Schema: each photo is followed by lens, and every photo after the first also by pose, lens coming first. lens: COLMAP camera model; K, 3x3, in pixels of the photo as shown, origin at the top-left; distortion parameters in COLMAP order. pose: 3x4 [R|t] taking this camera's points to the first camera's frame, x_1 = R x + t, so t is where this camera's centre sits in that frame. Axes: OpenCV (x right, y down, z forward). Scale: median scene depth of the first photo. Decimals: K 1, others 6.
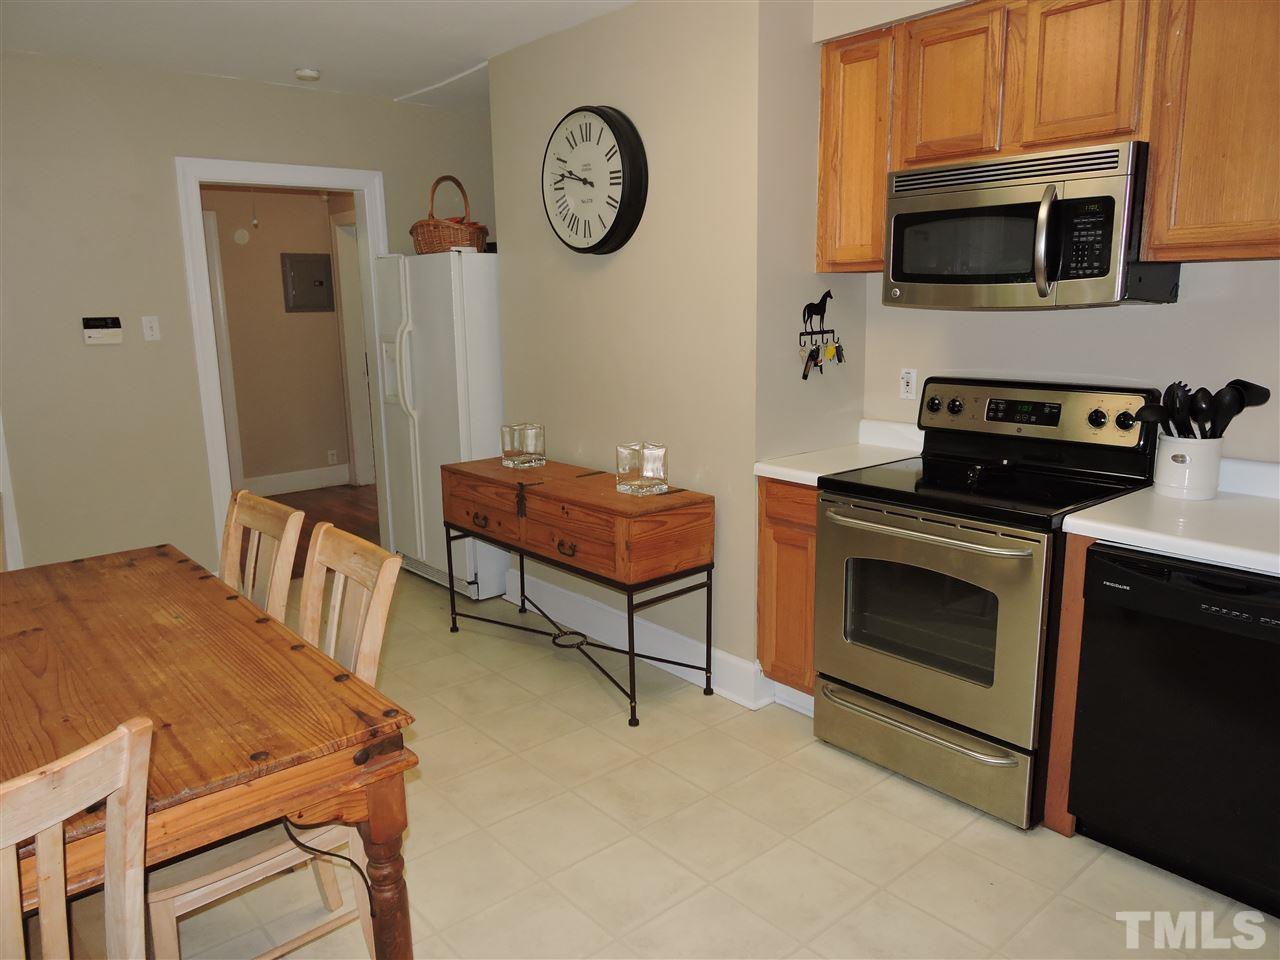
lens RADIAL K [[901.1, 0, 640.0], [0, 901.1, 480.0], [0, 0, 1]] dist [-0.001000, -0.000558]
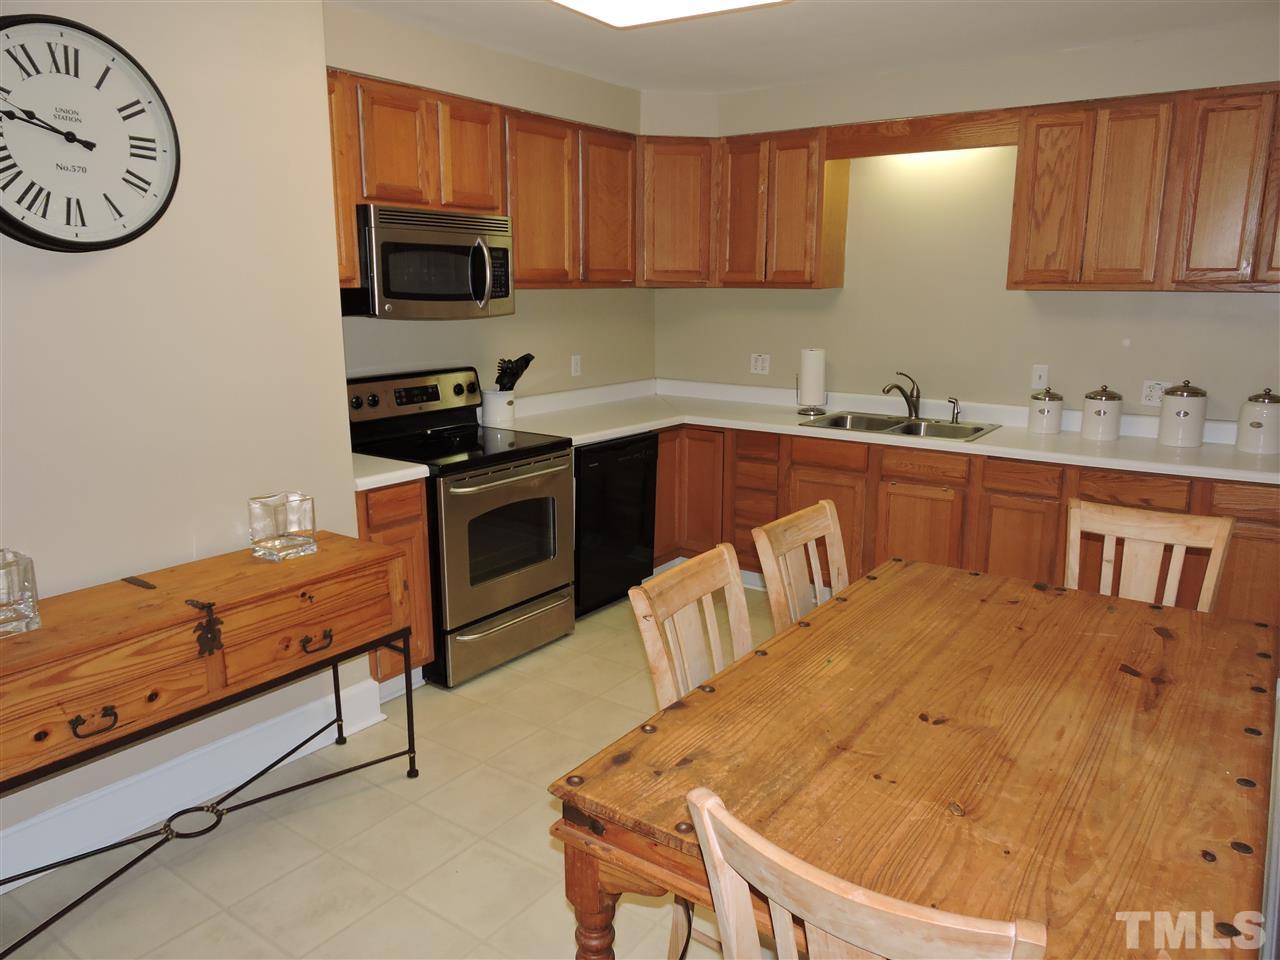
lens RADIAL K [[906.0, 0, 640.0], [0, 906.0, 480.0], [0, 0, 1]] dist [-0.015117, -0.004161]
pose [[-0.232344, -0.191146, 0.953666, -0.912361], [0.192283, 0.952121, 0.237683, -0.198880], [-0.953438, 0.238598, -0.184465, 0.901240]]
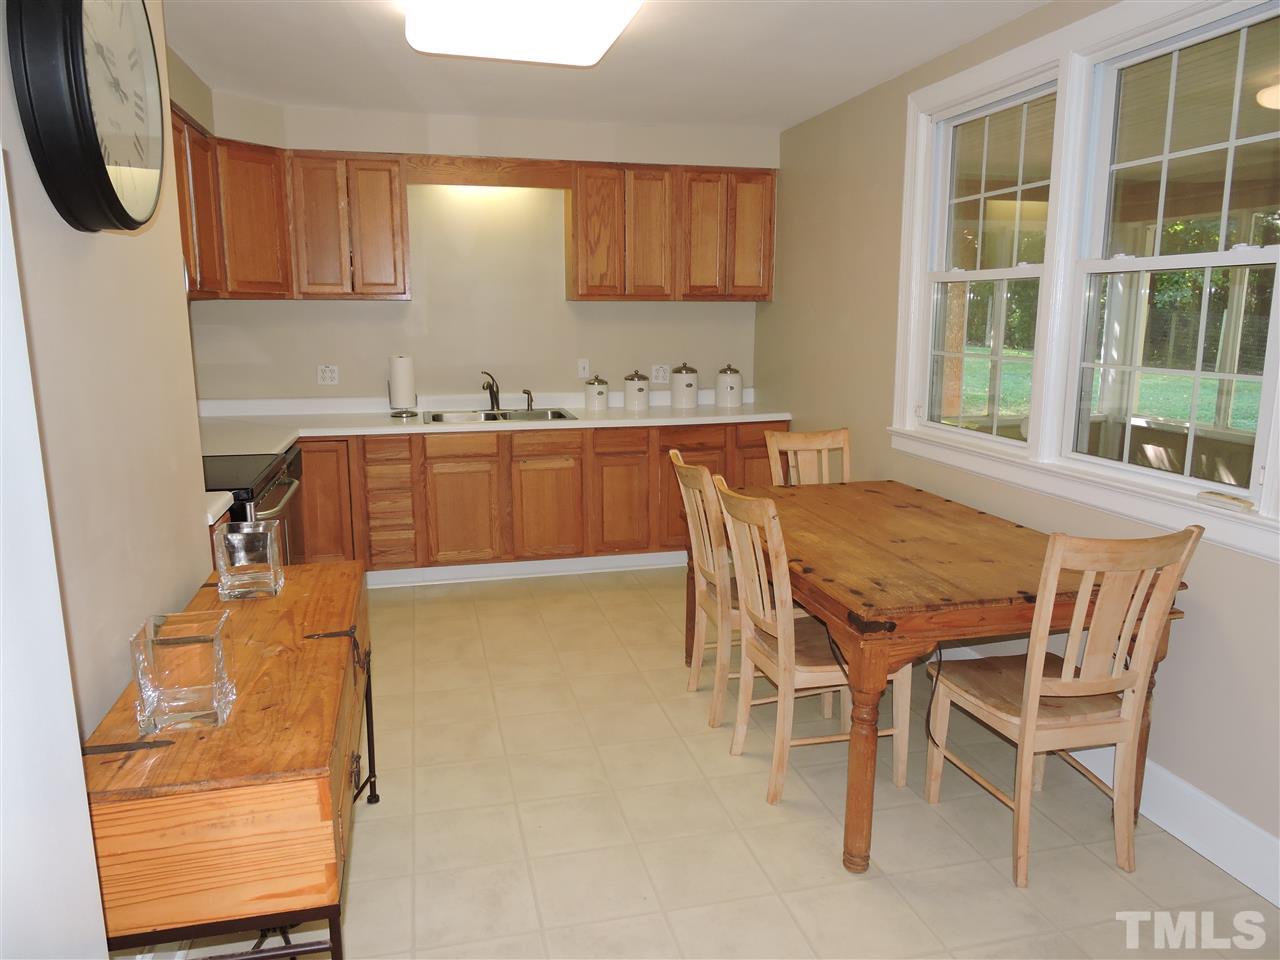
lens RADIAL K [[901.1, 0, 640.0], [0, 901.1, 480.0], [0, 0, 1]] dist [-0.001000, -0.000558]
pose [[-0.890421, -0.067936, 0.450040, -0.627651], [0.103042, 0.933034, 0.344718, -0.303076], [-0.443321, 0.353316, -0.823792, 1.536797]]
